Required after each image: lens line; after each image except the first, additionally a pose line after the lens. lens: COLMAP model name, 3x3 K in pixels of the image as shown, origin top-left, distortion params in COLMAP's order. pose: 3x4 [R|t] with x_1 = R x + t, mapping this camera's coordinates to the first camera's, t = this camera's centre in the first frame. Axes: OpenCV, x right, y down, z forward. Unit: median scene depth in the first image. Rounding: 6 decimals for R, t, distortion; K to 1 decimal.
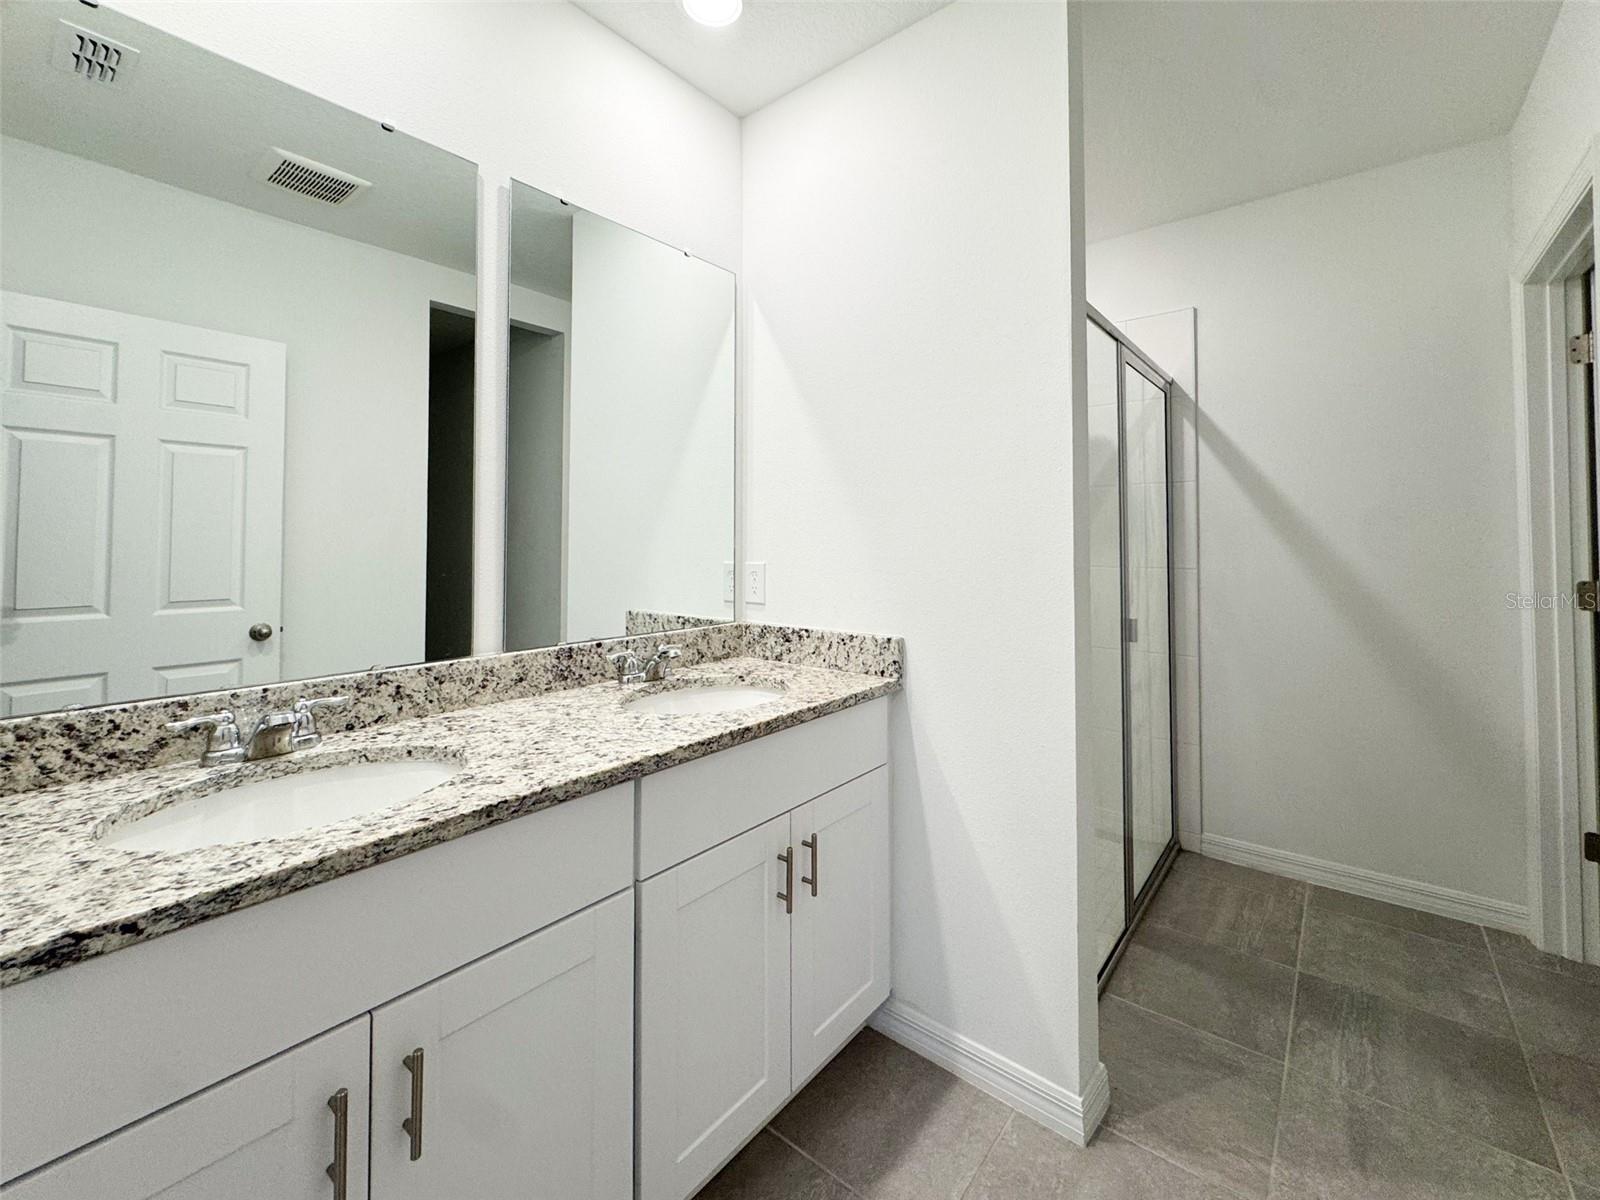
lens RADIAL K [[651.0, 0, 795.2], [0, 651.0, 597.8], [0, 0, 1]] dist [-0.004413, 0.000607]
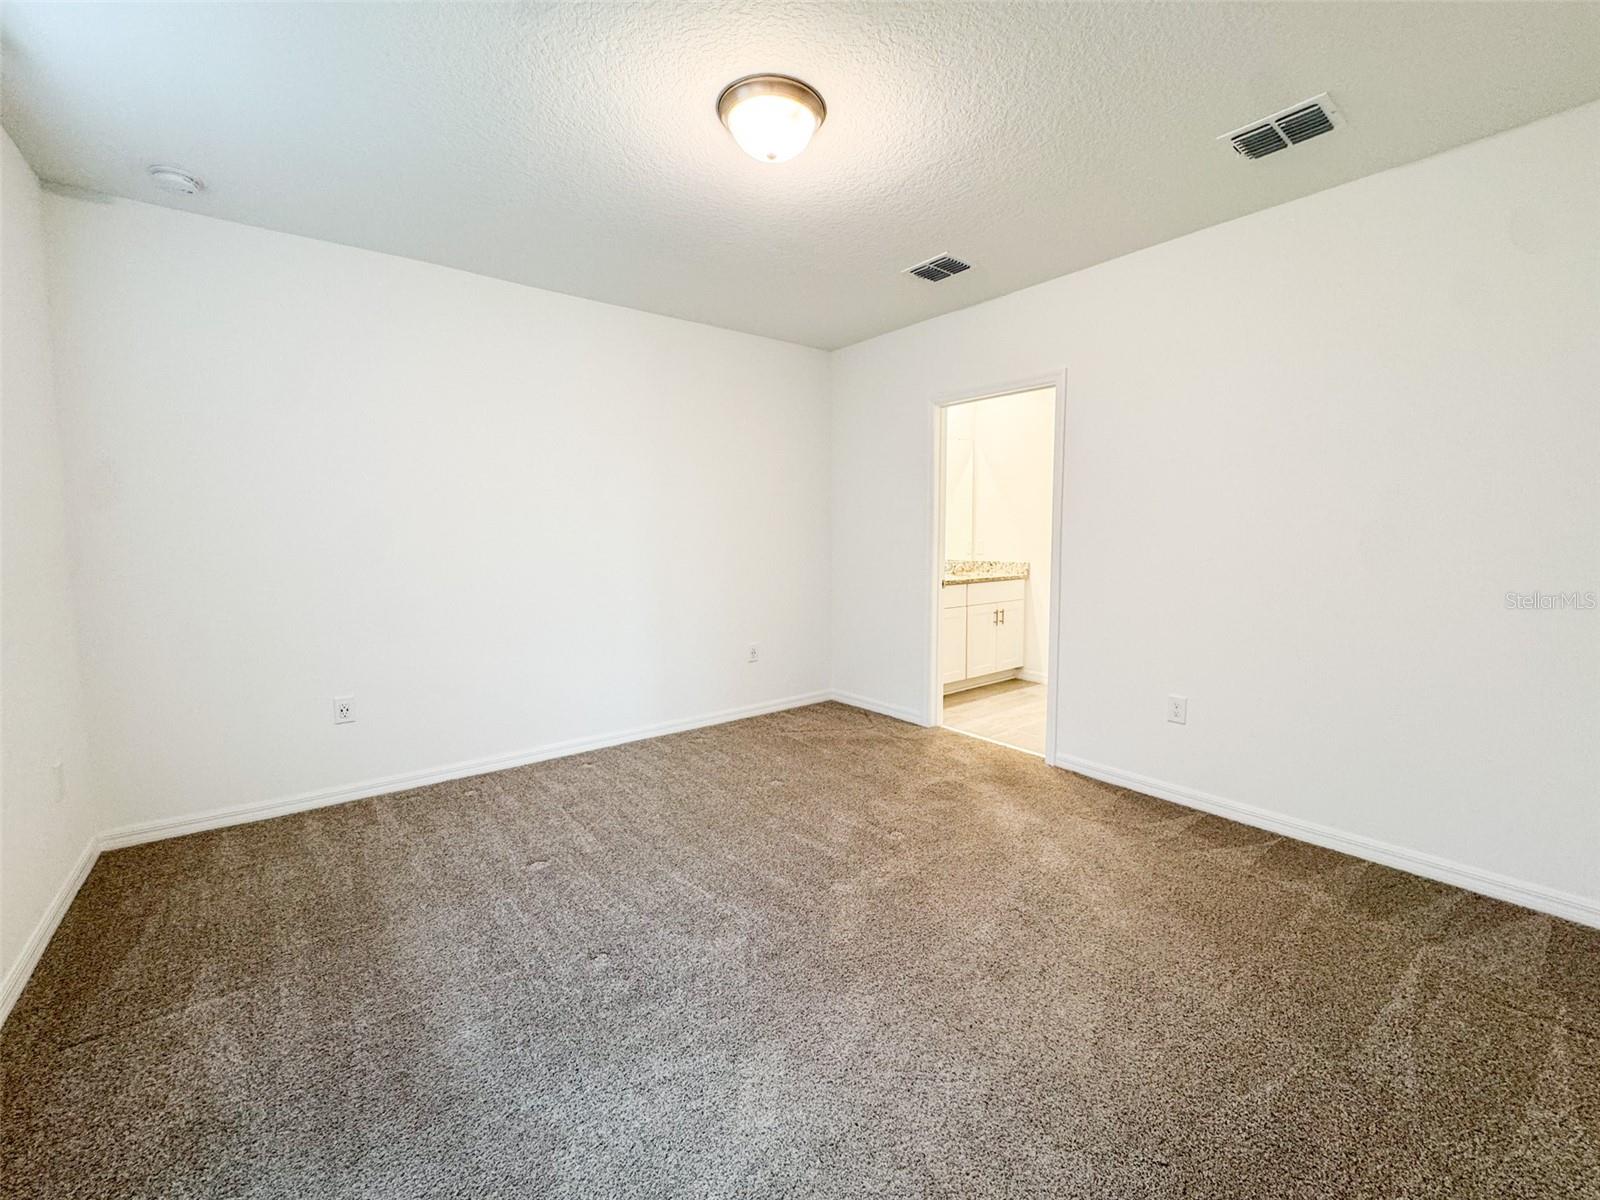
lens RADIAL K [[651.0, 0, 799.9], [0, 651.0, 600.1], [0, 0, 1]] dist [-0.004413, 0.000607]
pose [[0.978834, 0.025247, -0.203093, -0.317121], [-0.021131, 0.999525, 0.022412, 0.211645], [0.203562, -0.017647, 0.978903, -2.593969]]
